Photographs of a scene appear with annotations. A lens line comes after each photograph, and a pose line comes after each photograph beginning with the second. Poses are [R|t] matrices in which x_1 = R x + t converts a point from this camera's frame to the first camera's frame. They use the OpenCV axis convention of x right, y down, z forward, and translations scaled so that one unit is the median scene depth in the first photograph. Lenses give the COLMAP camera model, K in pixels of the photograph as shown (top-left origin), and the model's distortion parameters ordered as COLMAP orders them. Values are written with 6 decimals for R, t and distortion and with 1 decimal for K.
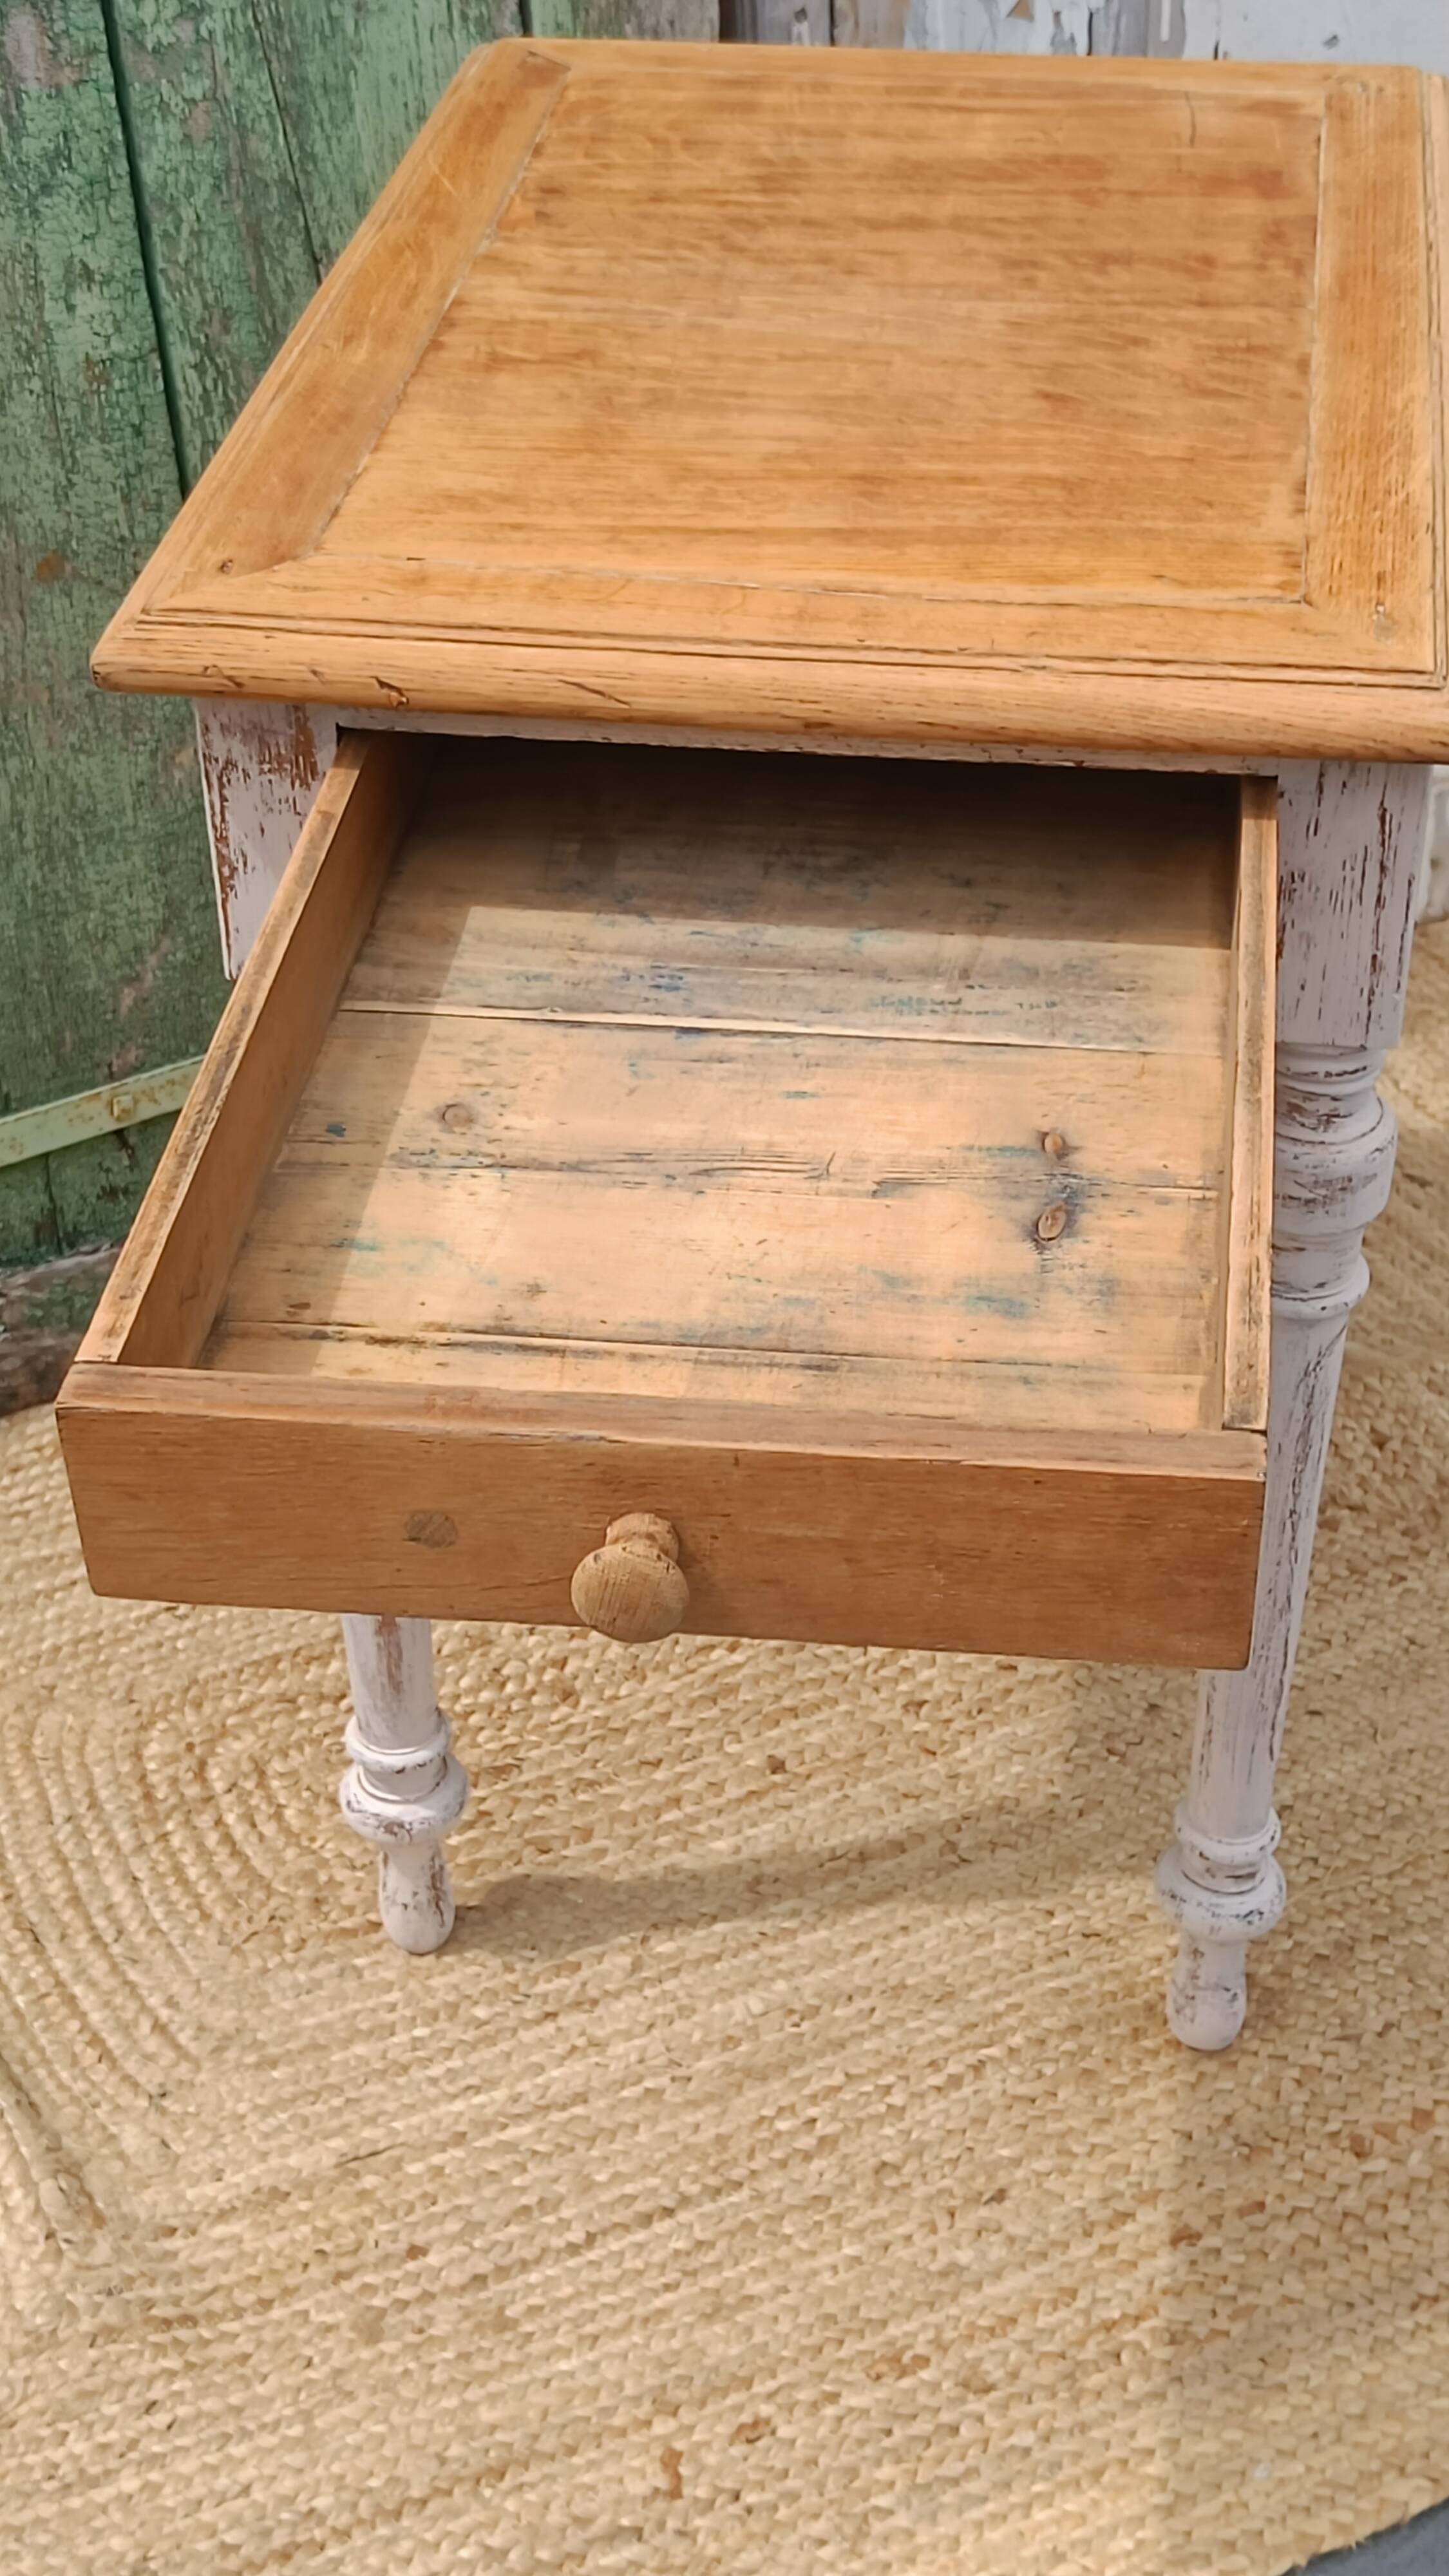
lens RADIAL K [[3654.9, 0, 810.5], [0, 3654.9, 1346.9], [0, 0, 1]] dist [0.036437, 0.000000]
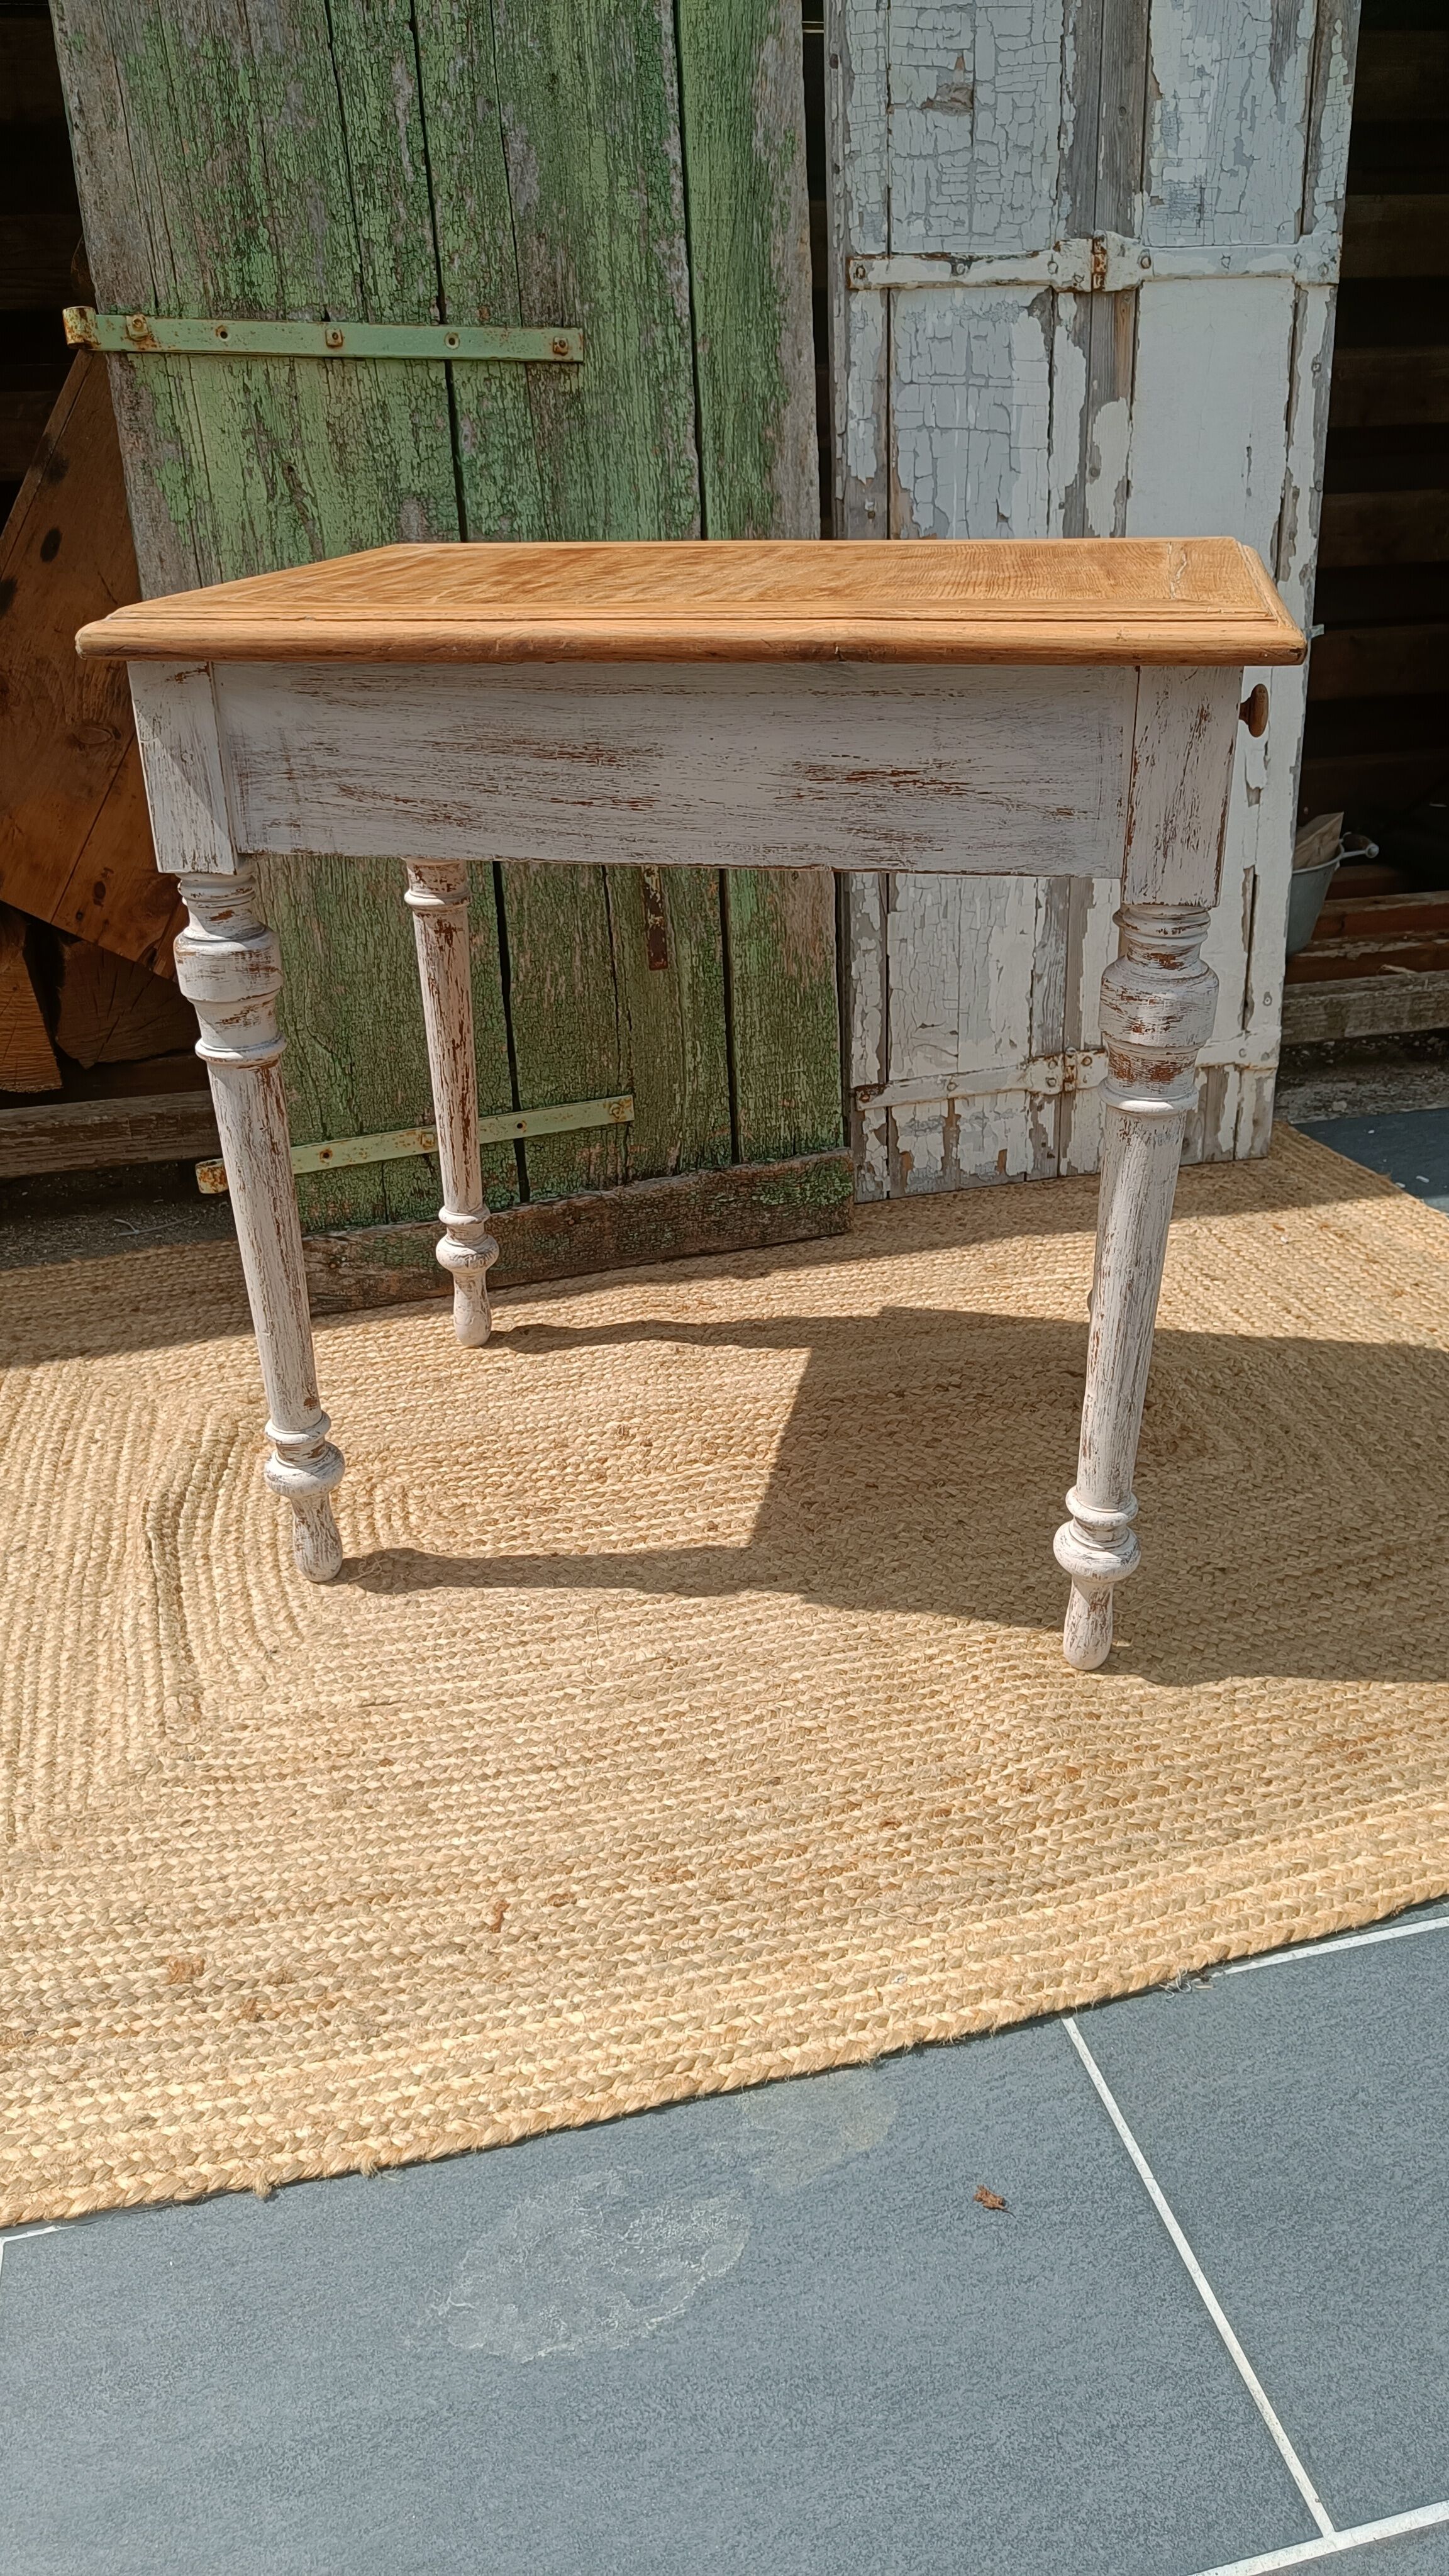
lens RADIAL K [[1836.4, 0, 708.8], [0, 1836.4, 1259.9], [0, 0, 1]] dist [-0.004441, 0.006543]
pose [[0.975939, 0.083266, -0.201519, 0.156024], [-0.118388, 0.978471, -0.169050, 0.152195], [0.183105, 0.188840, 0.964786, 0.240829]]
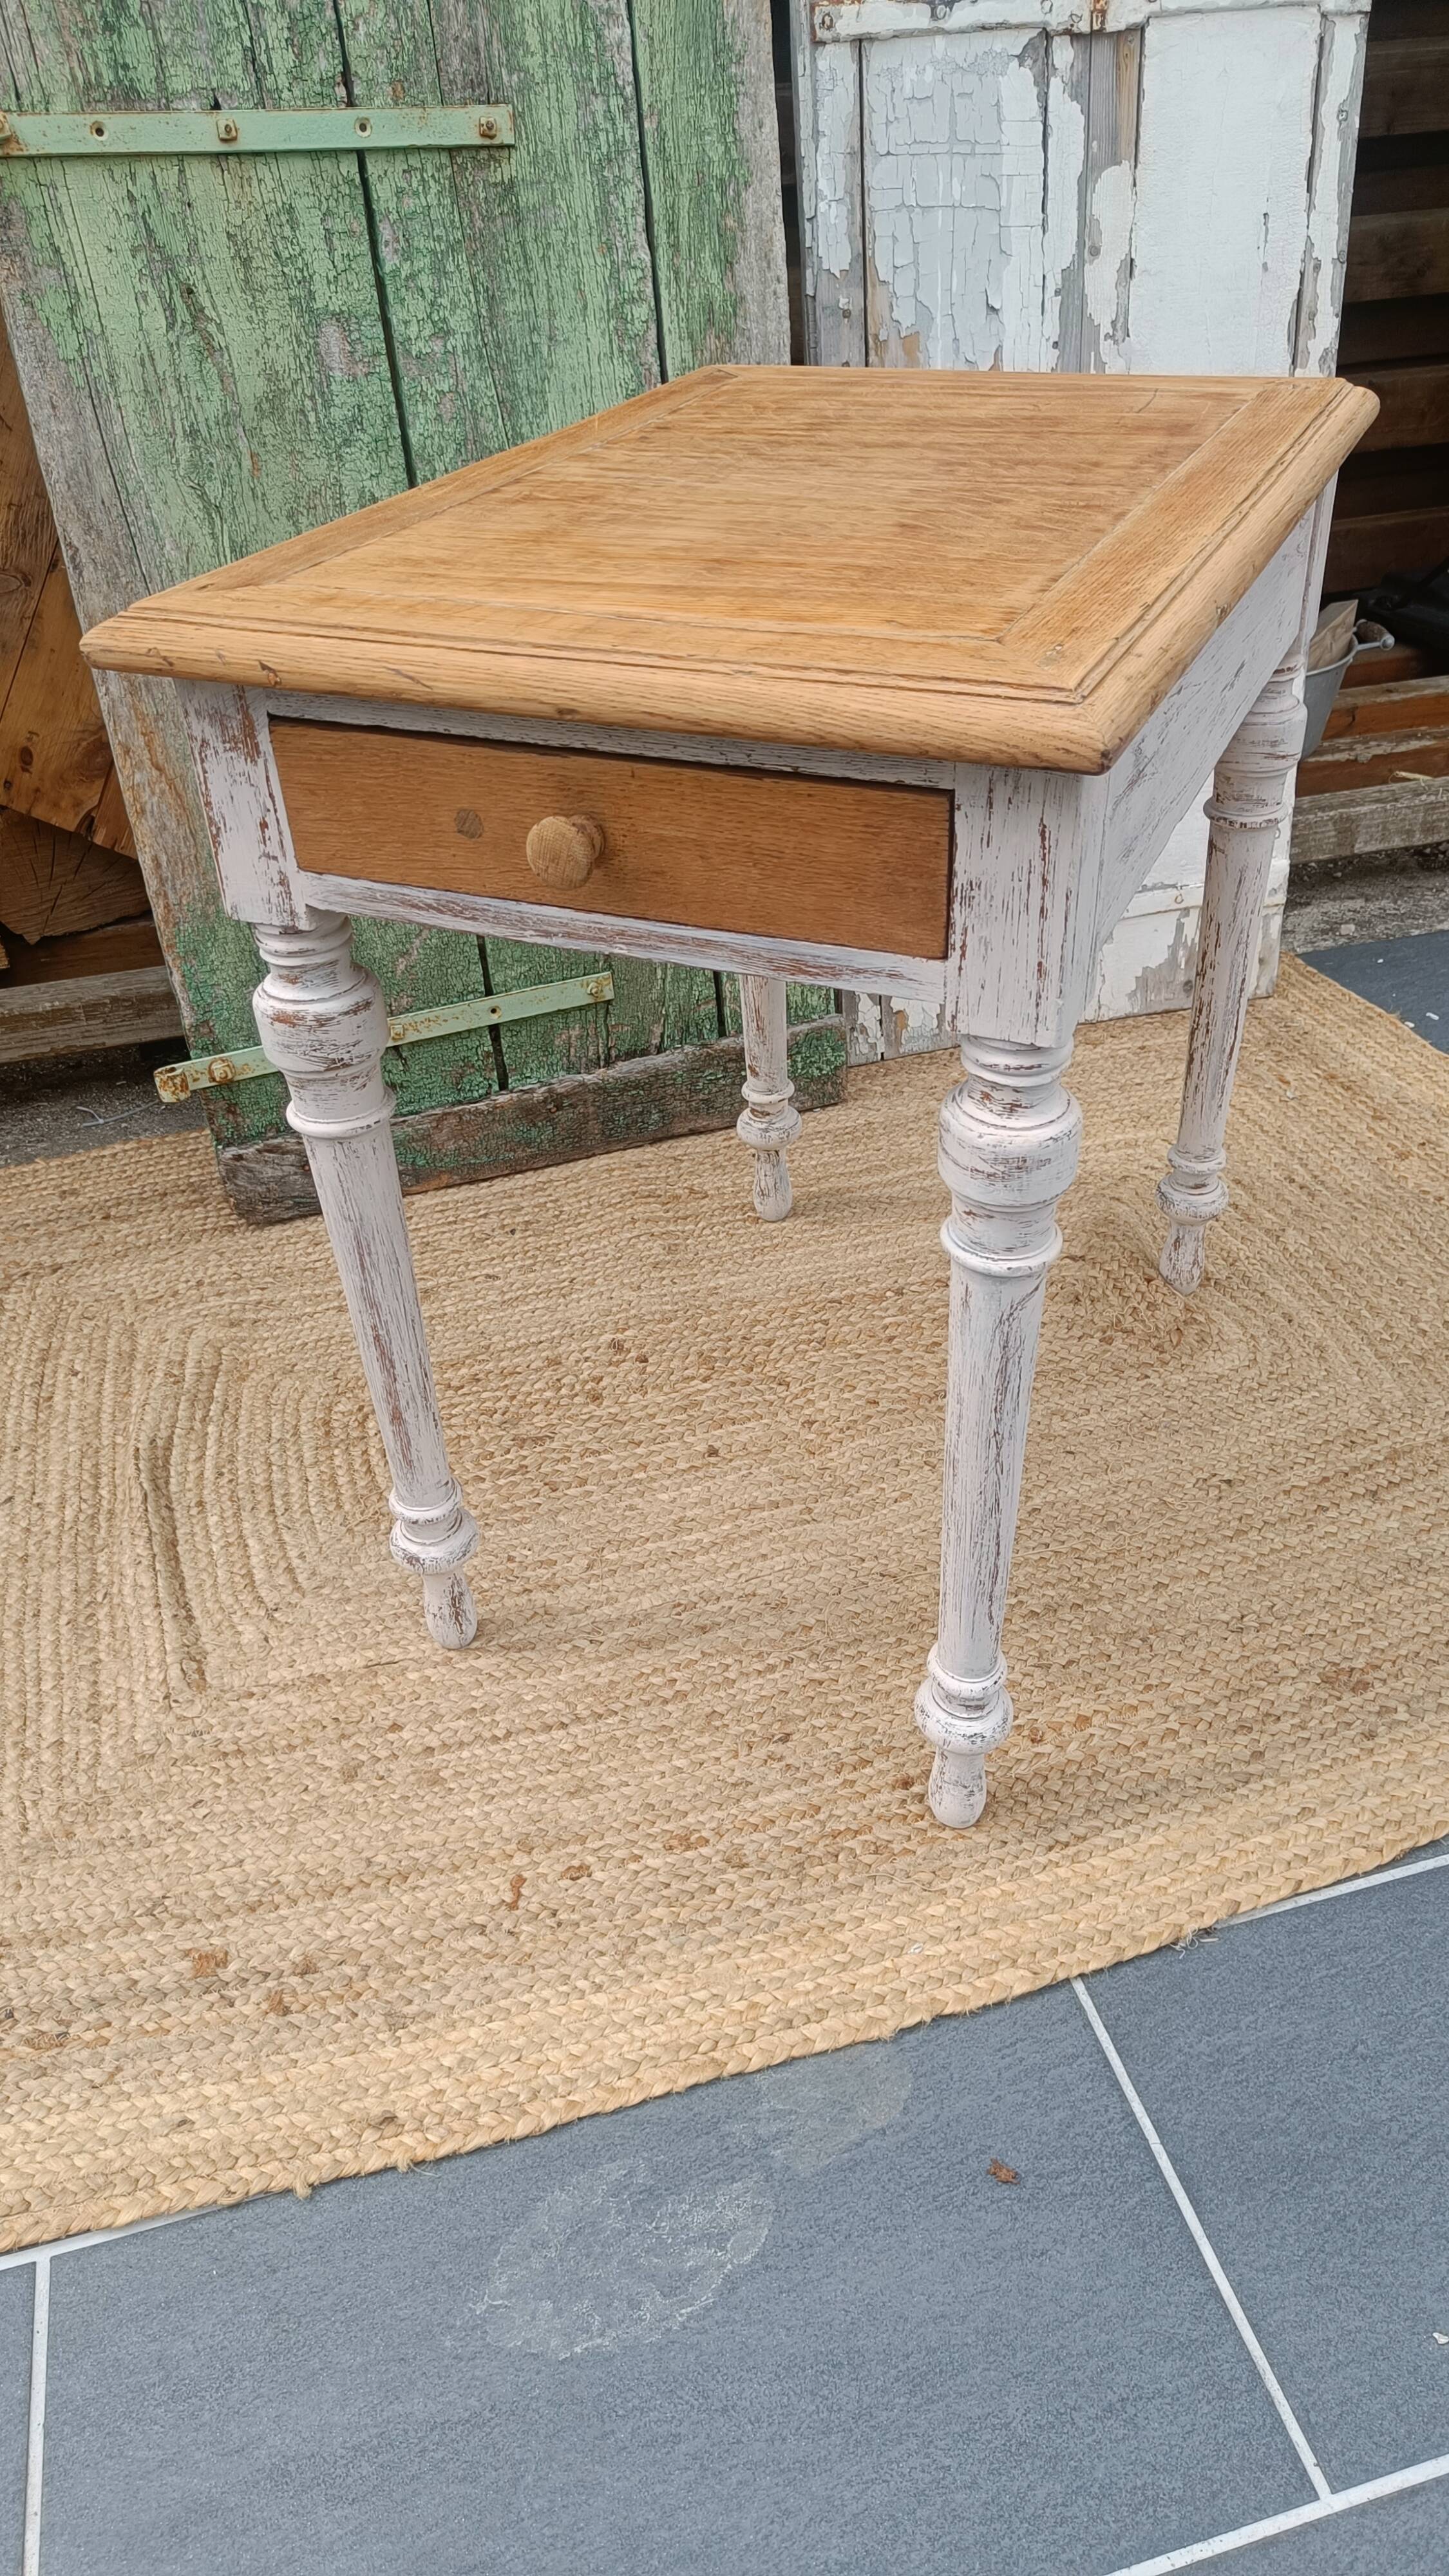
lens RADIAL K [[1836.4, 0, 743.0], [0, 1836.4, 1316.3], [0, 0, 1]] dist [-0.004441, 0.006543]
pose [[0.982851, 0.078557, -0.166830, 0.144819], [-0.079834, 0.996808, -0.000951, 0.063633], [0.166222, 0.014253, 0.985985, 0.260532]]
